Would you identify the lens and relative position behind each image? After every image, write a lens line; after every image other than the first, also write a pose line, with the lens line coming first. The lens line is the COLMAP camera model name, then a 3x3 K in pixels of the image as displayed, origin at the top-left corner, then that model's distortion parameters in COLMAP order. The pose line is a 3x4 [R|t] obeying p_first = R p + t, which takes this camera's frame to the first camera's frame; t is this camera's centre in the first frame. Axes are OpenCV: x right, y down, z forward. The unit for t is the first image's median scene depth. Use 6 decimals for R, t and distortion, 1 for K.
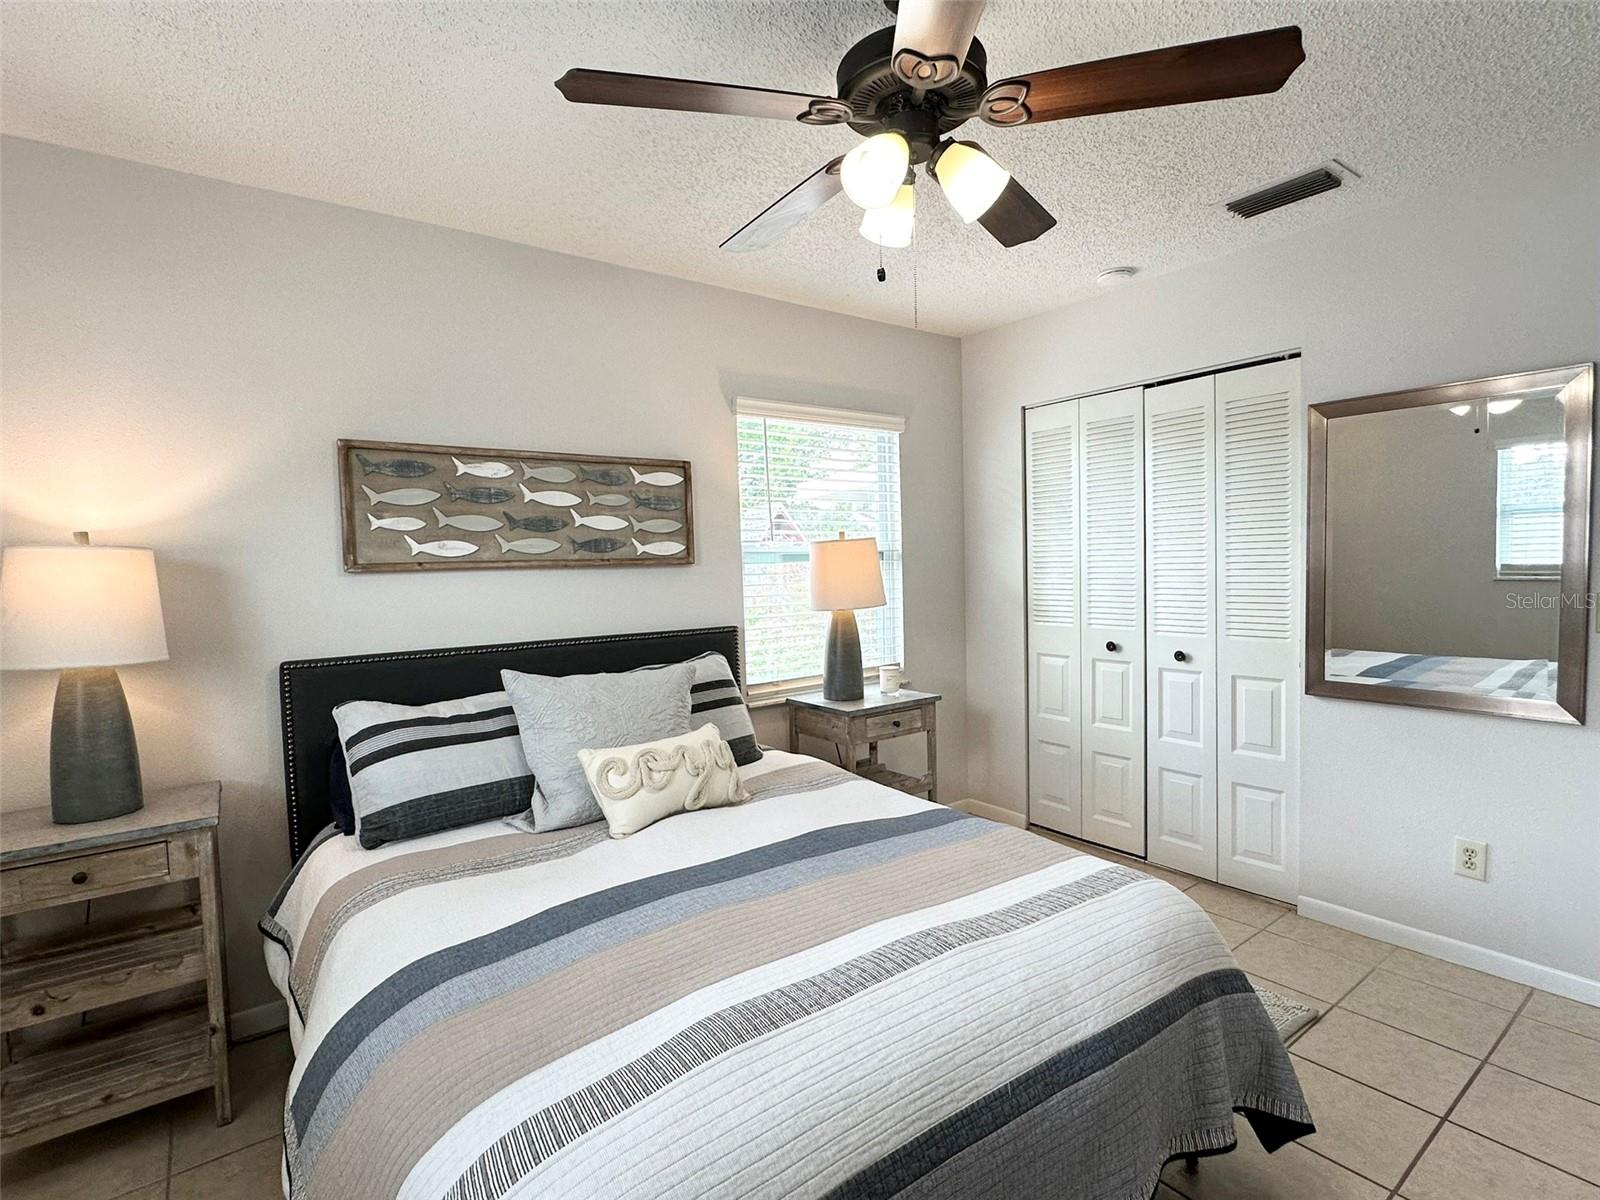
lens RADIAL K [[792.2, 0, 800.3], [0, 792.2, 603.0], [0, 0, 1]] dist [0.005111, 0.000301]
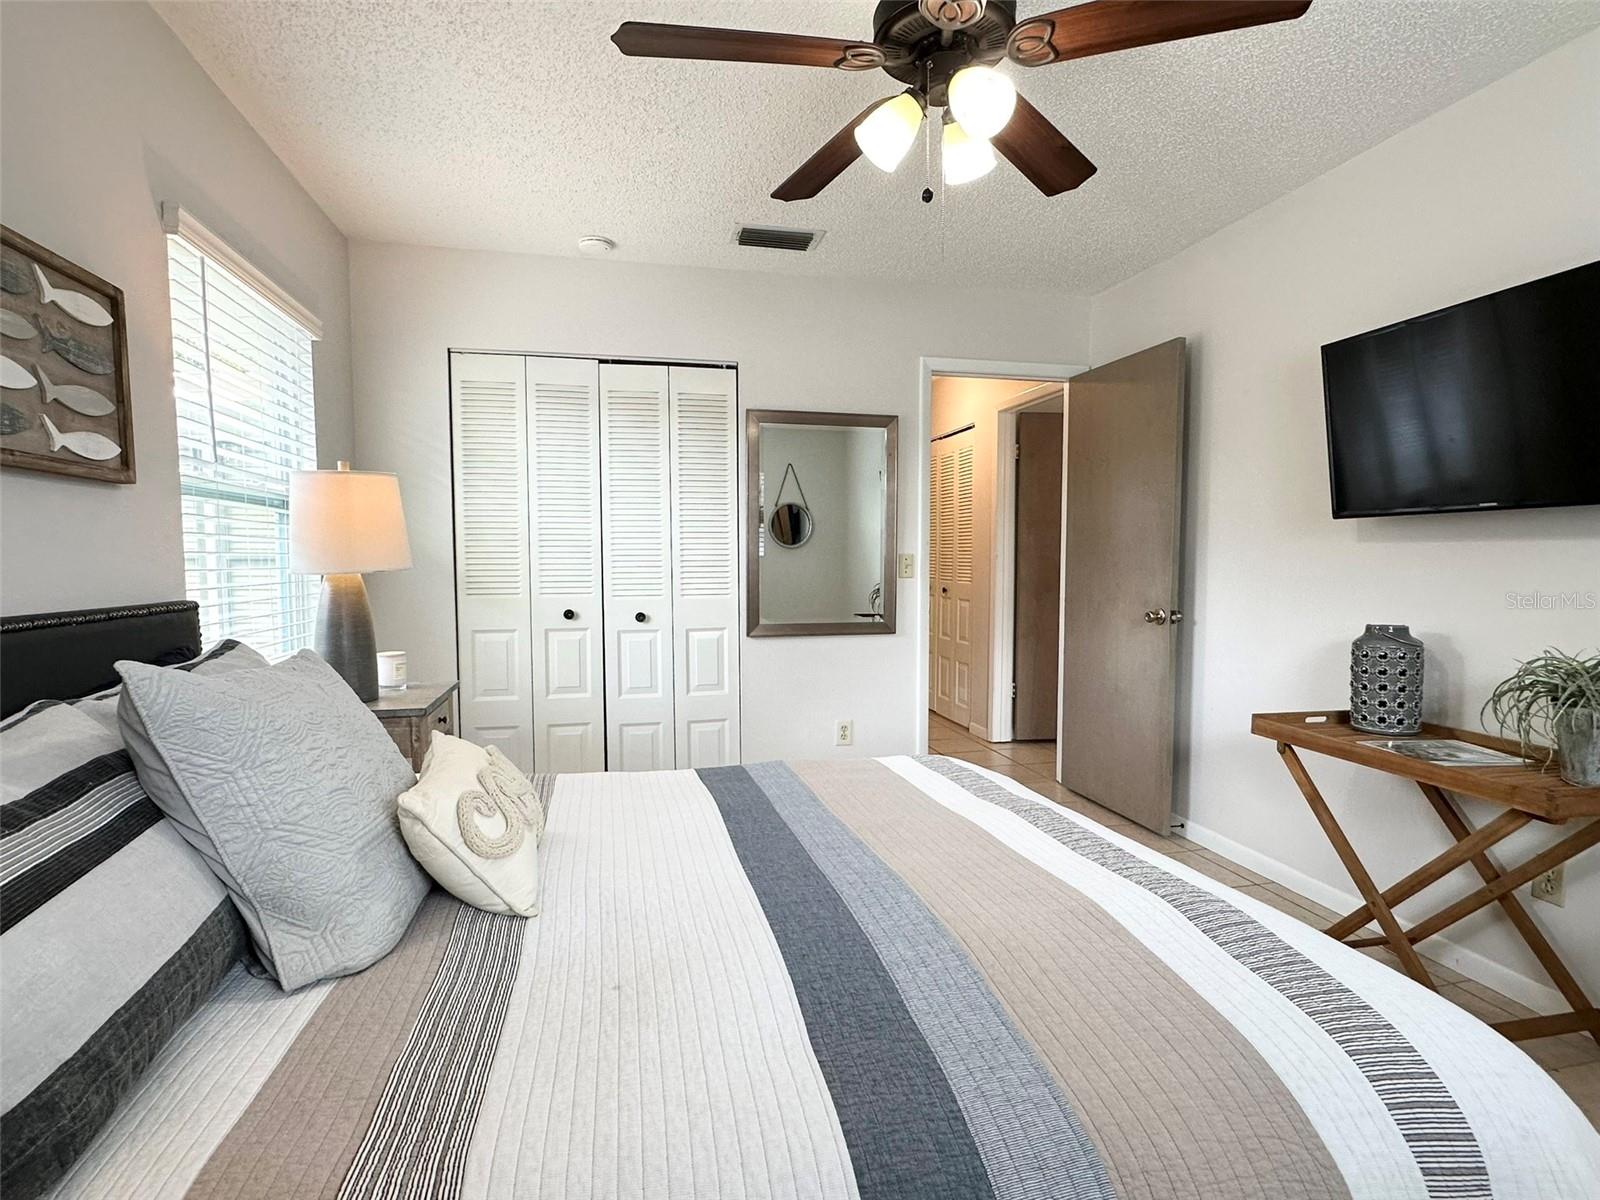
lens RADIAL K [[792.2, 0, 798.7], [0, 792.2, 602.4], [0, 0, 1]] dist [0.005111, 0.000301]
pose [[0.410838, -0.029926, 0.911217, -0.436450], [0.040623, 0.999069, 0.014496, 0.040741], [-0.910803, 0.031061, 0.411672, 0.362189]]
